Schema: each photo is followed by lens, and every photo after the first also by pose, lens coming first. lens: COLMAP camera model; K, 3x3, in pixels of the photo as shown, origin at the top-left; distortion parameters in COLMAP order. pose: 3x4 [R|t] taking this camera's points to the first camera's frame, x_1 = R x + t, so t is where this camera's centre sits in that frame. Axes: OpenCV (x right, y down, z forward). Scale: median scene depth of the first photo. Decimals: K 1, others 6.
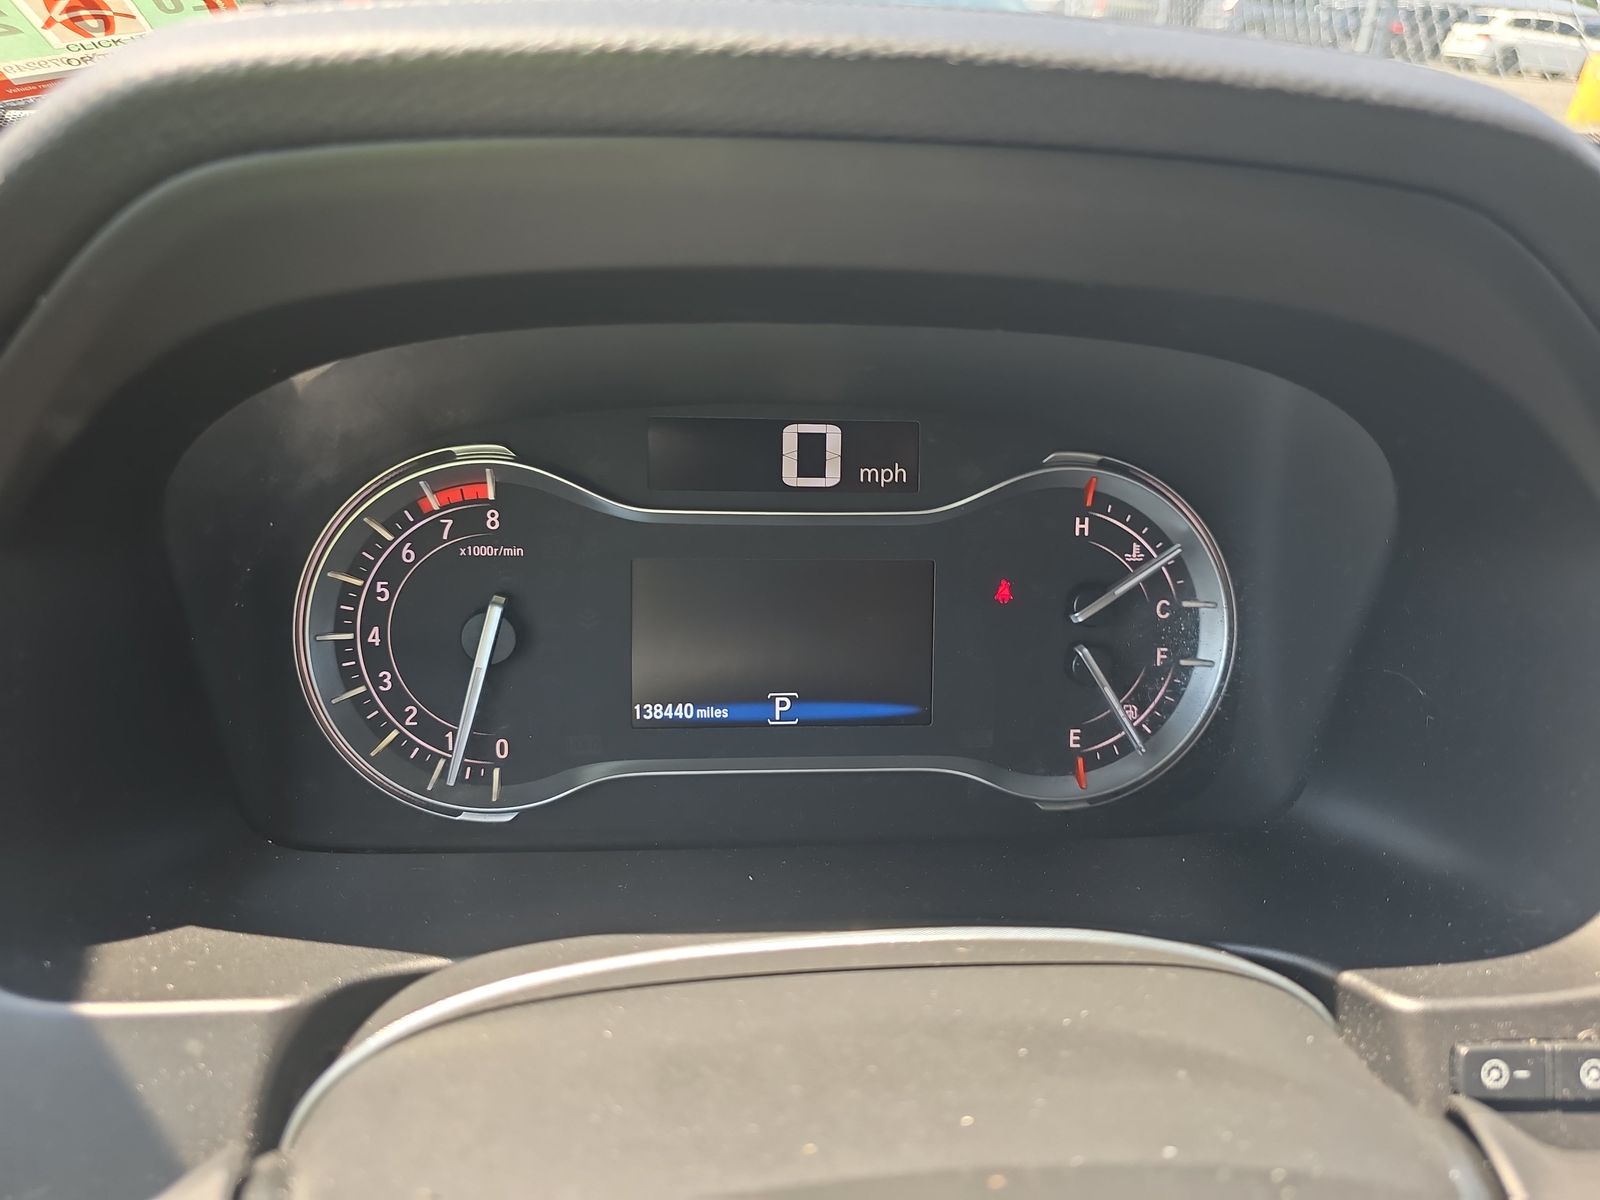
lens RADIAL K [[1086.6, 0, 797.1], [0, 1086.6, 593.5], [0, 0, 1]] dist [0.007527, -0.012925]
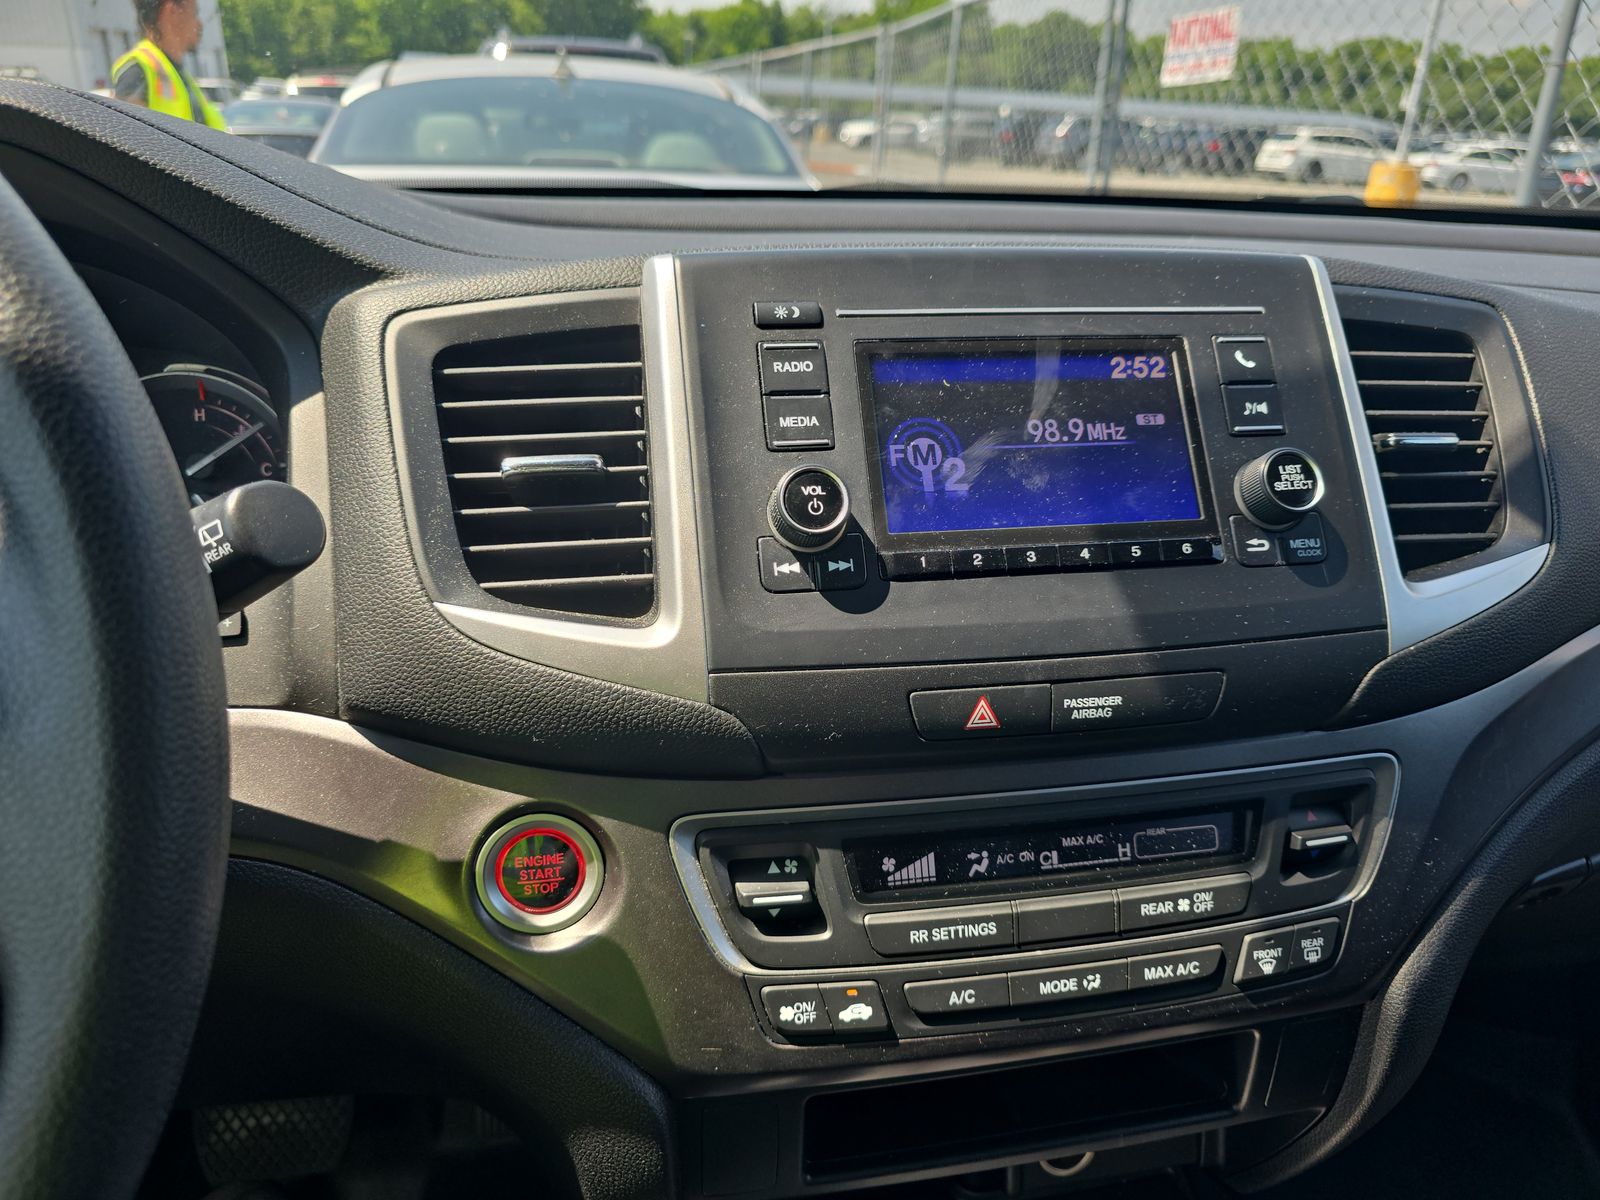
lens RADIAL K [[1086.6, 0, 795.6], [0, 1086.6, 601.7], [0, 0, 1]] dist [0.007527, -0.012925]
pose [[0.994164, -0.064138, 0.086745, 0.922071], [0.072129, 0.993110, -0.092359, 0.385312], [-0.080224, 0.098077, 0.991940, -0.504584]]
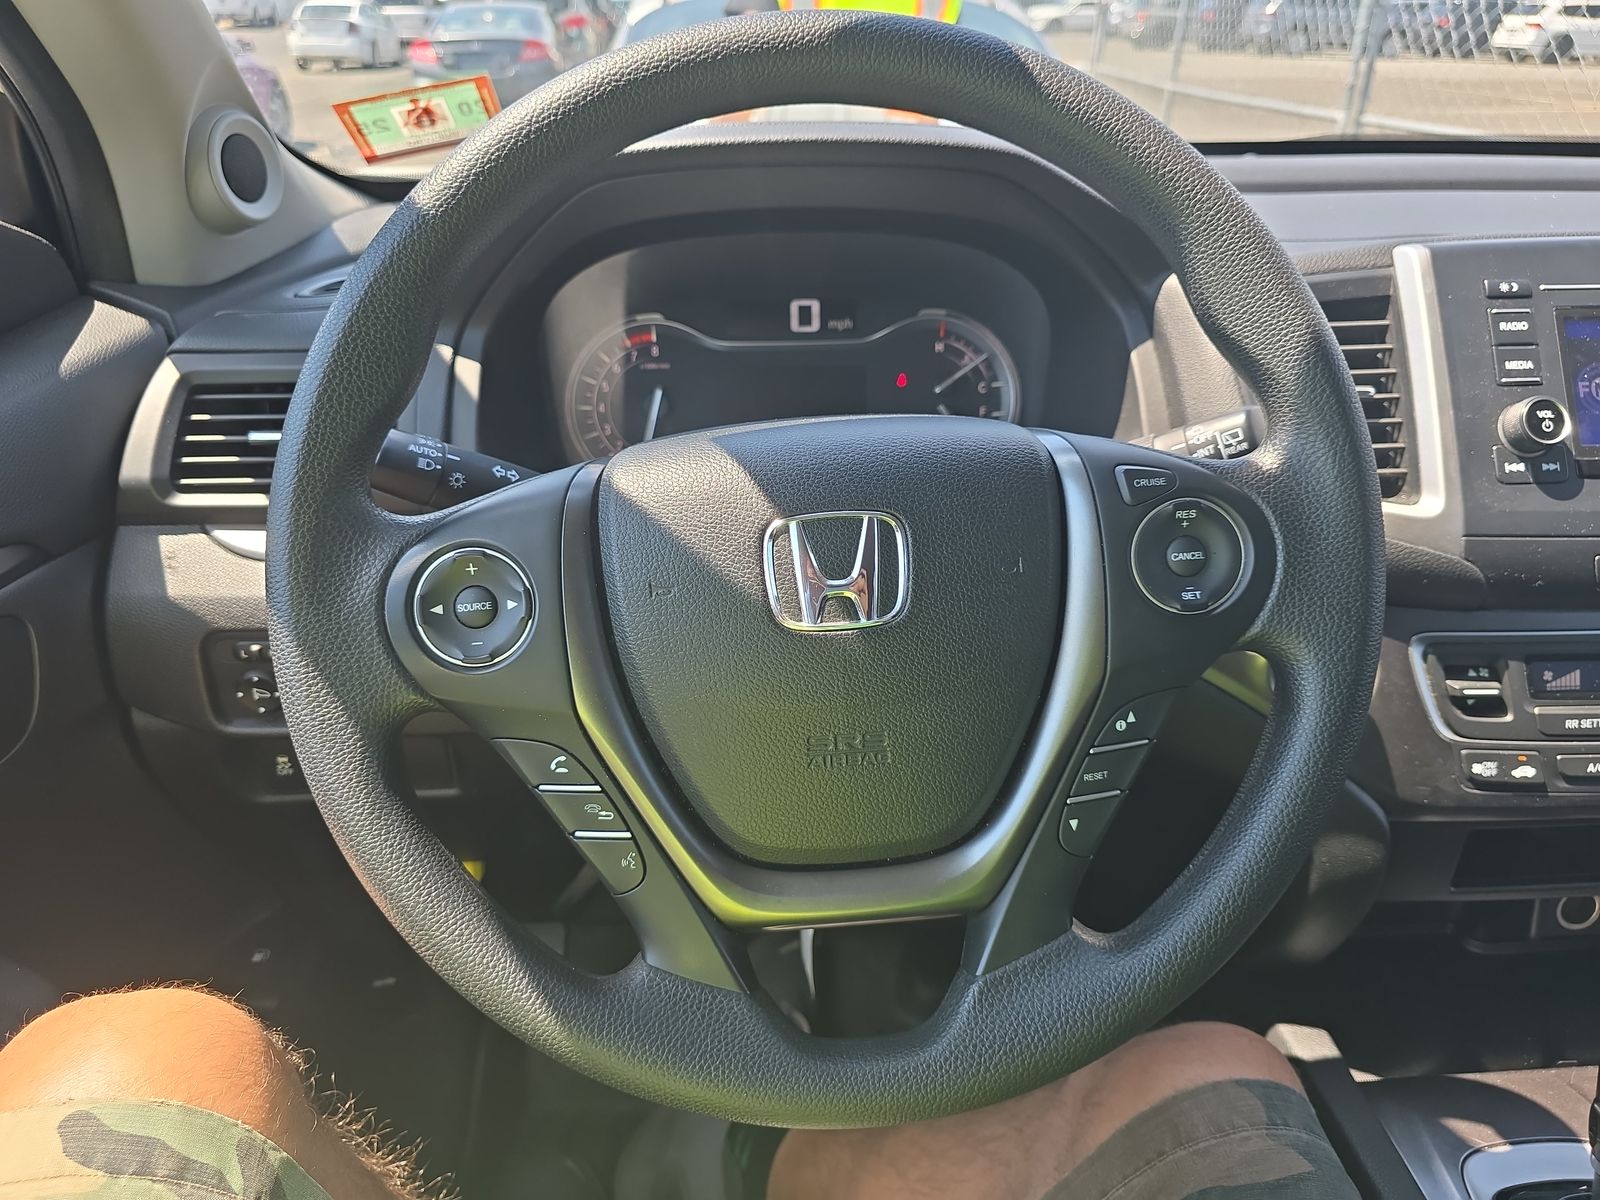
lens RADIAL K [[1086.6, 0, 804.2], [0, 1086.6, 598.9], [0, 0, 1]] dist [0.007527, -0.012925]
pose [[0.998282, -0.030977, -0.049742, 0.095383], [0.030185, 0.999407, -0.016596, 0.435446], [0.050226, 0.015066, 0.998624, -1.038703]]
